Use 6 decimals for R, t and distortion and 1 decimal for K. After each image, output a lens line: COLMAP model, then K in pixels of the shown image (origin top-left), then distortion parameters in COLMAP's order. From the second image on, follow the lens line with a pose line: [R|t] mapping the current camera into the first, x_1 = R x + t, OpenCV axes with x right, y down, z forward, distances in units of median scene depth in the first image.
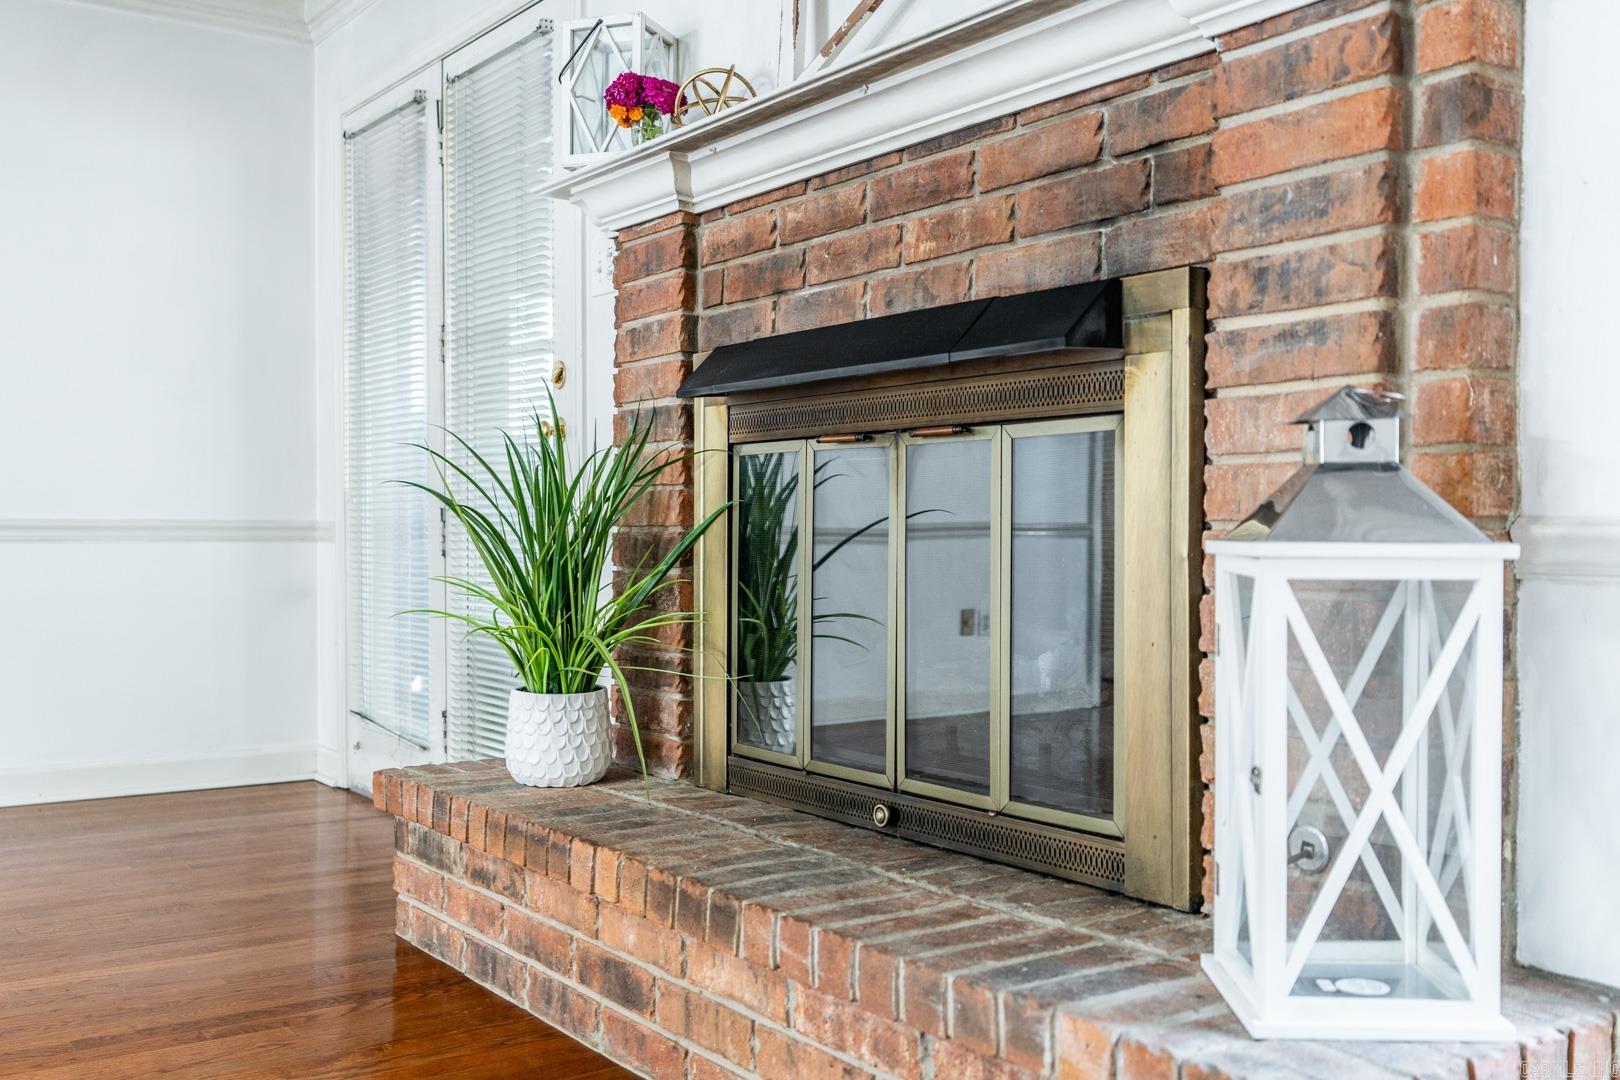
lens RADIAL K [[1578.8, 0, 810.0], [0, 1578.8, 540.0], [0, 0, 1]] dist [0.008367, 0.004763]
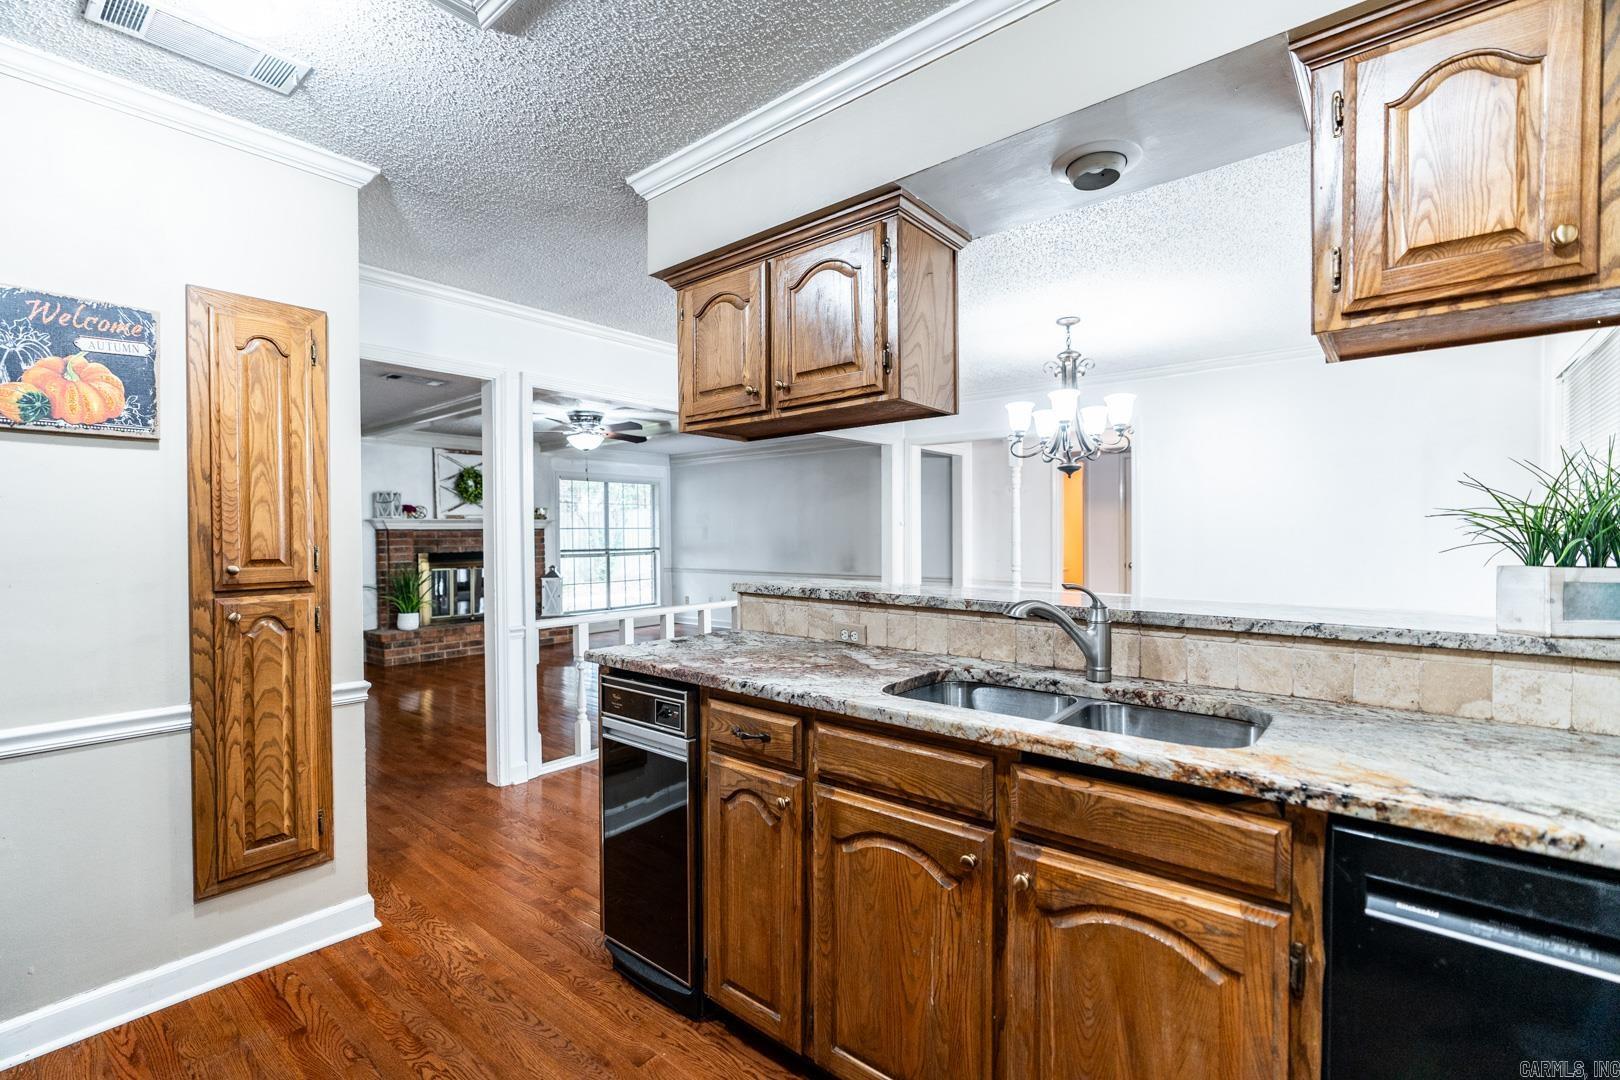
lens RADIAL K [[729.6, 0, 810.0], [0, 729.6, 540.0], [0, 0, 1]] dist [-0.016352, 0.012846]
pose [[-0.268866, -0.004858, 0.963165, -3.408843], [0.016194, 0.999823, 0.009563, -0.189018], [-0.963042, 0.018169, -0.268739, 0.348335]]
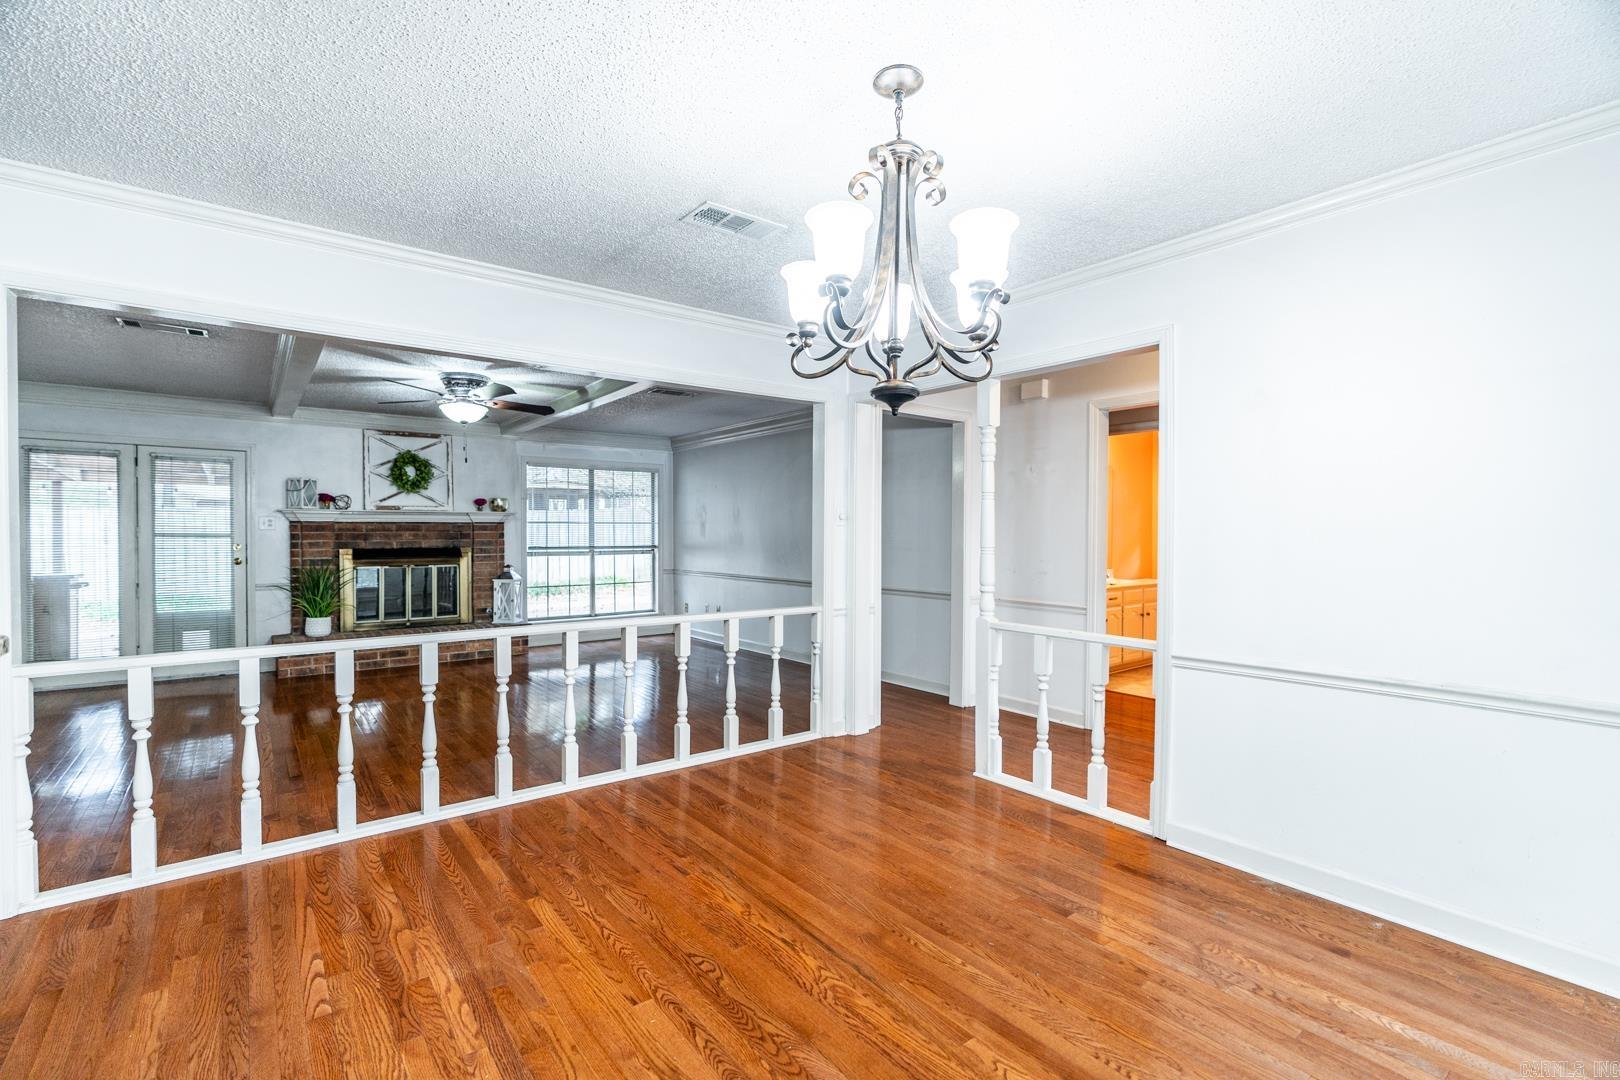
lens RADIAL K [[729.6, 0, 810.0], [0, 729.6, 540.0], [0, 0, 1]] dist [-0.016352, 0.012846]
pose [[-0.058858, -0.009295, 0.998223, -2.810426], [0.007271, 0.999926, 0.009739, -0.177081], [-0.998240, 0.007831, -0.058786, -0.449099]]
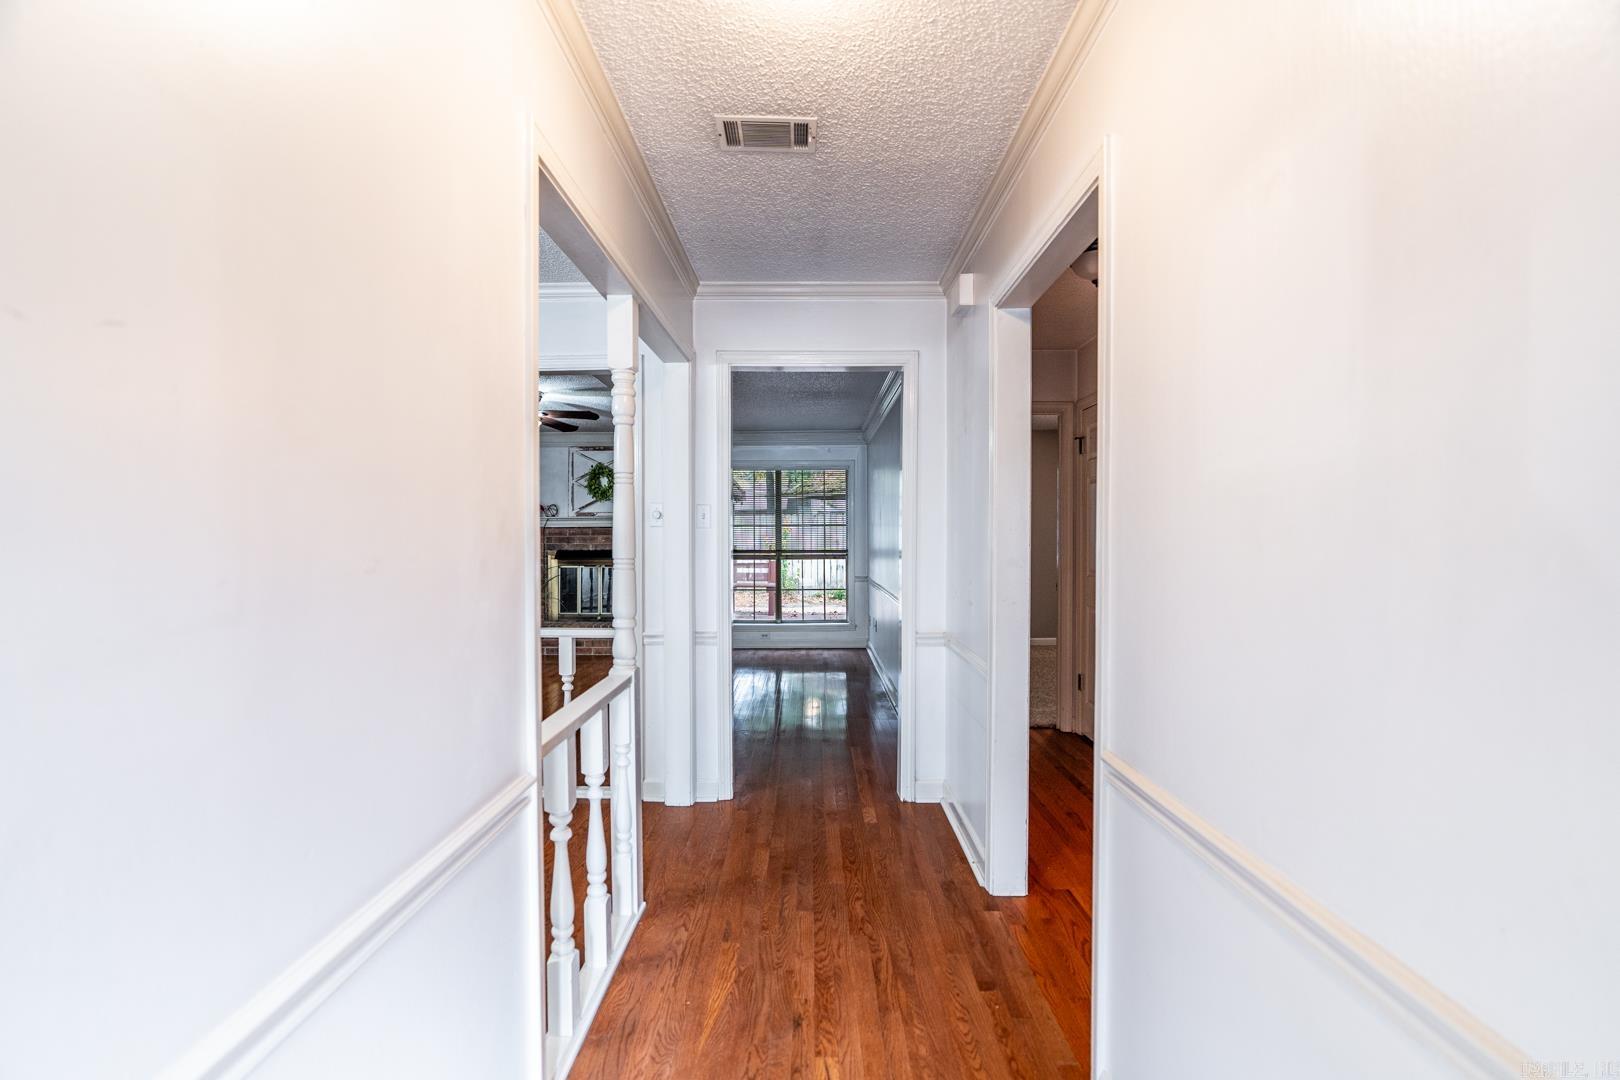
lens RADIAL K [[729.6, 0, 810.0], [0, 729.6, 540.0], [0, 0, 1]] dist [-0.016352, 0.012846]
pose [[0.575318, -0.010595, 0.817861, -1.979208], [0.007609, 0.999942, 0.007602, -0.190447], [-0.817894, 0.001850, 0.575366, -1.605353]]
